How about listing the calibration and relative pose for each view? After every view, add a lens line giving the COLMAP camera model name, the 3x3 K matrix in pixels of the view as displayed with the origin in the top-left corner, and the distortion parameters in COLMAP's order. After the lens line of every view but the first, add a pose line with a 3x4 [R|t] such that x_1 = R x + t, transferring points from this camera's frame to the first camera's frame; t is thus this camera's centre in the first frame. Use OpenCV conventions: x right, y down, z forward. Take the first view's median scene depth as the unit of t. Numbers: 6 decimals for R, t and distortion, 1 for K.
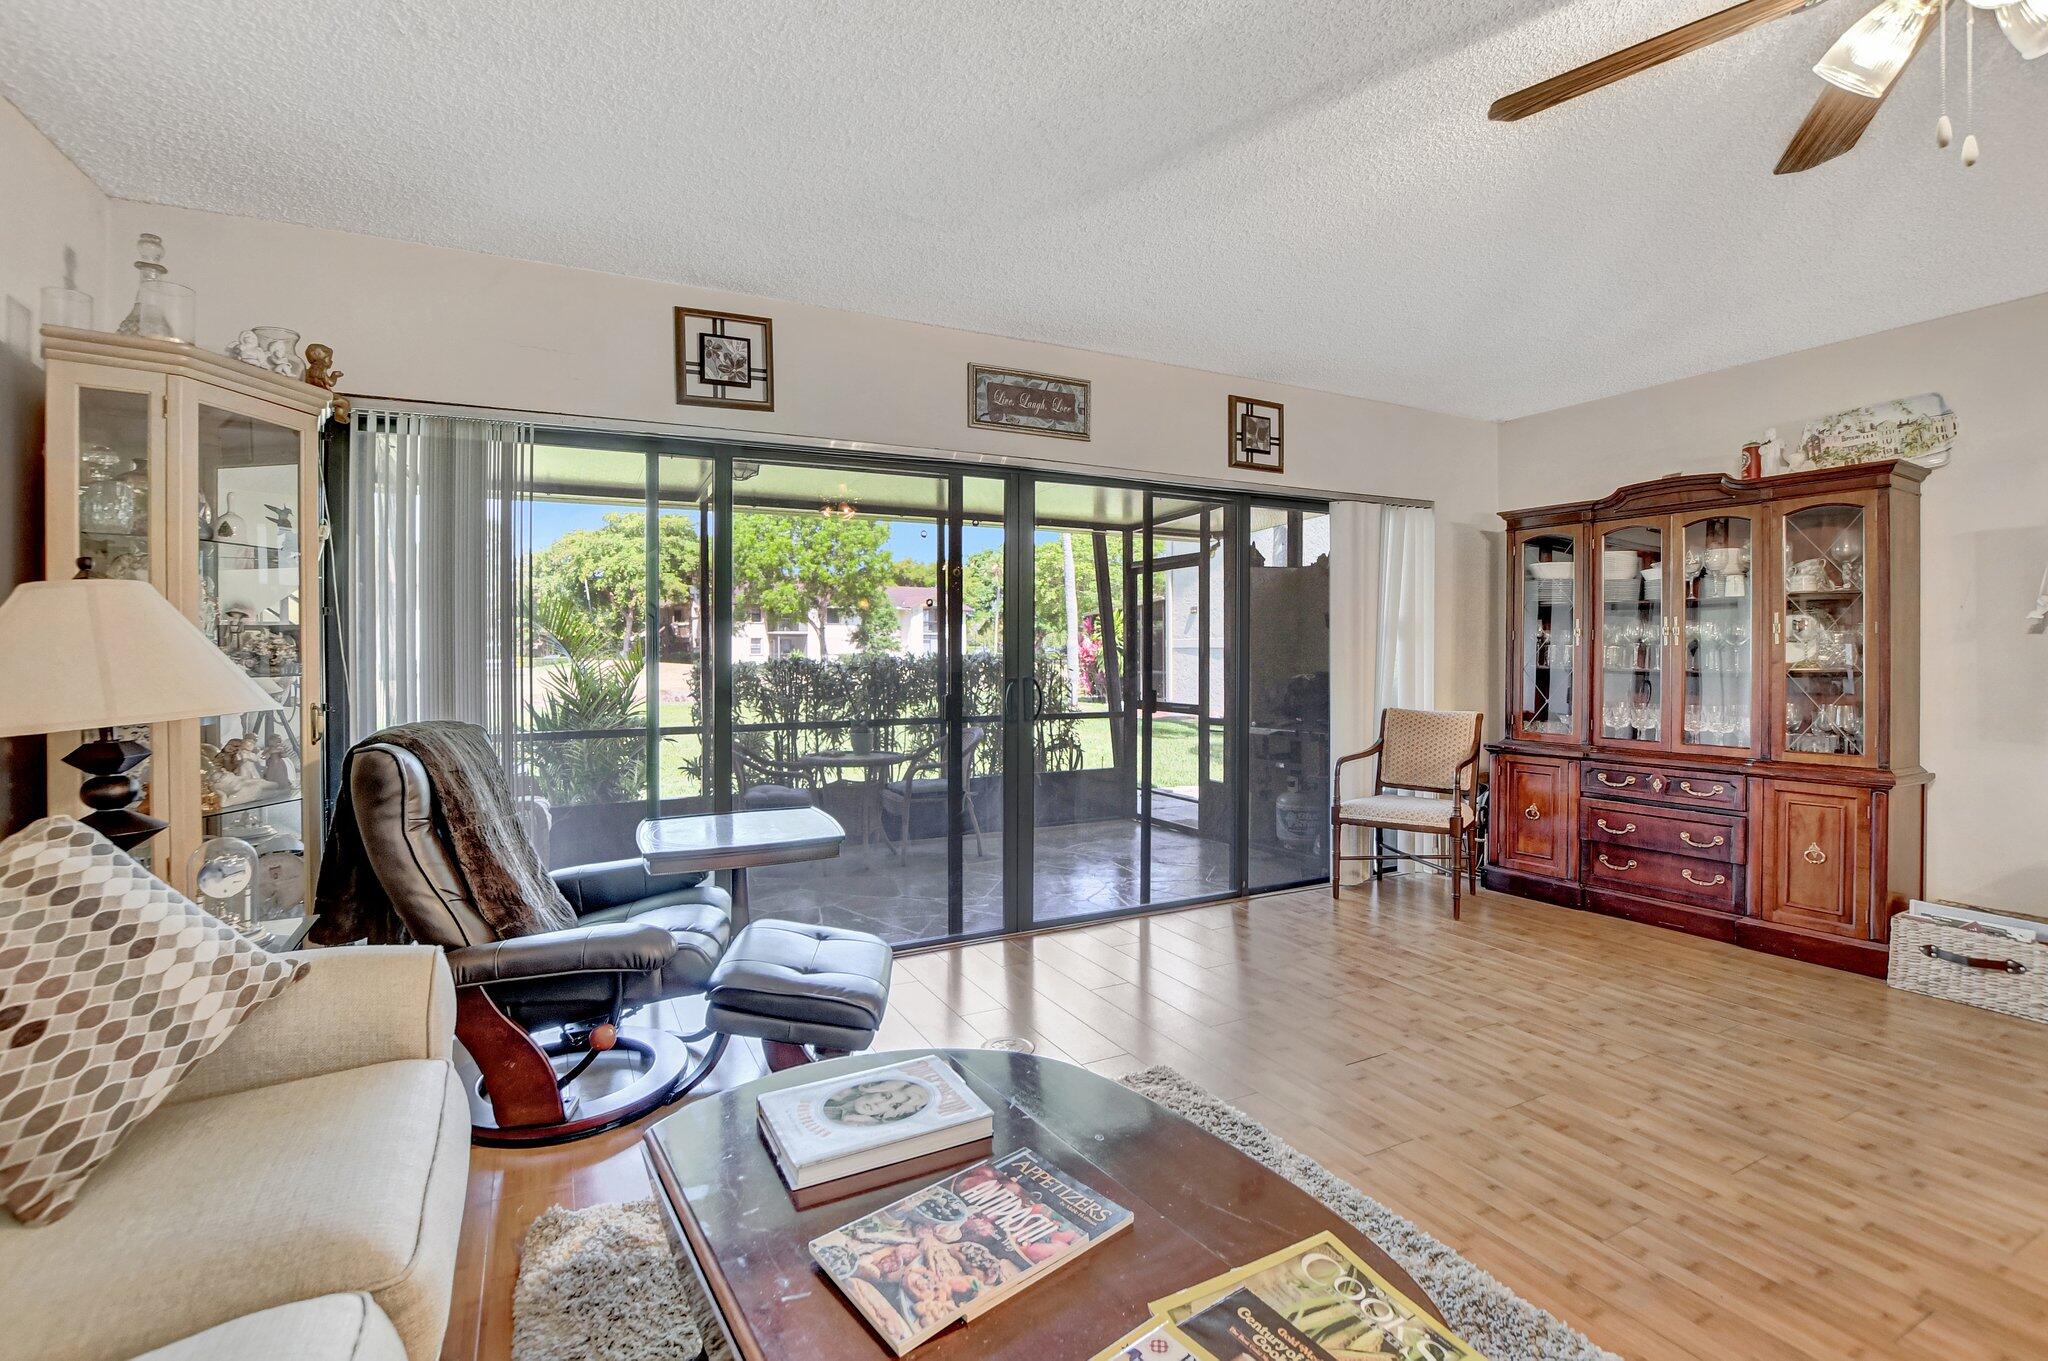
lens RADIAL K [[924.2, 0, 1001.8], [0, 924.2, 641.8], [0, 0, 1]] dist [-0.024187, 0.001931]
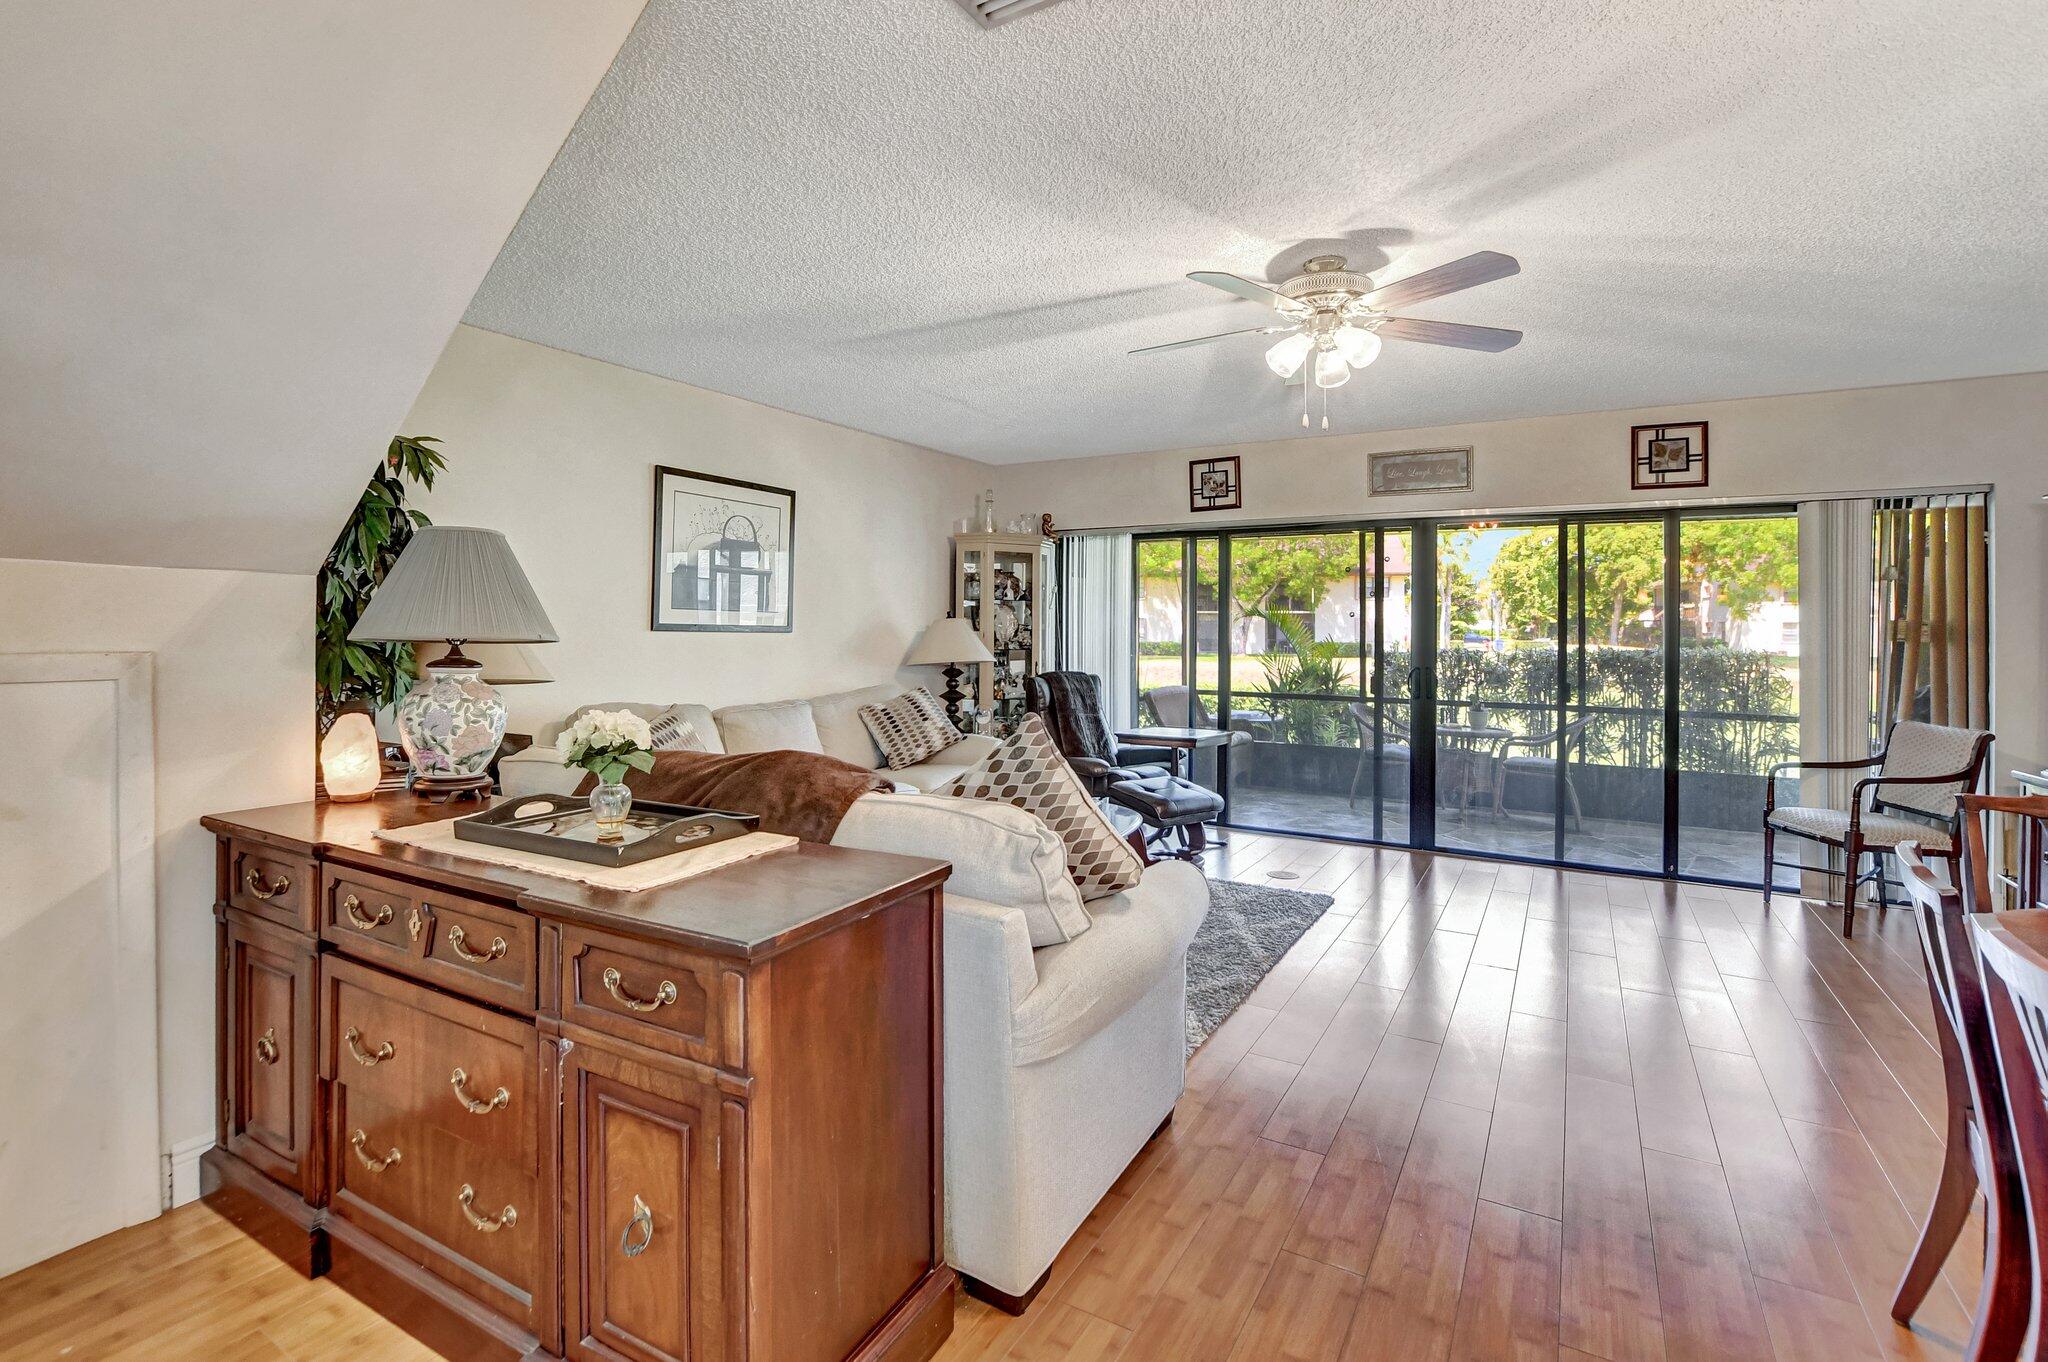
lens RADIAL K [[924.2, 0, 1018.6], [0, 924.2, 599.0], [0, 0, 1]] dist [-0.024187, 0.001931]
pose [[0.546457, -0.017312, -0.837308, 0.826054], [-0.005339, 0.999694, -0.024155, -0.025528], [0.837470, 0.017670, 0.546197, -0.265168]]
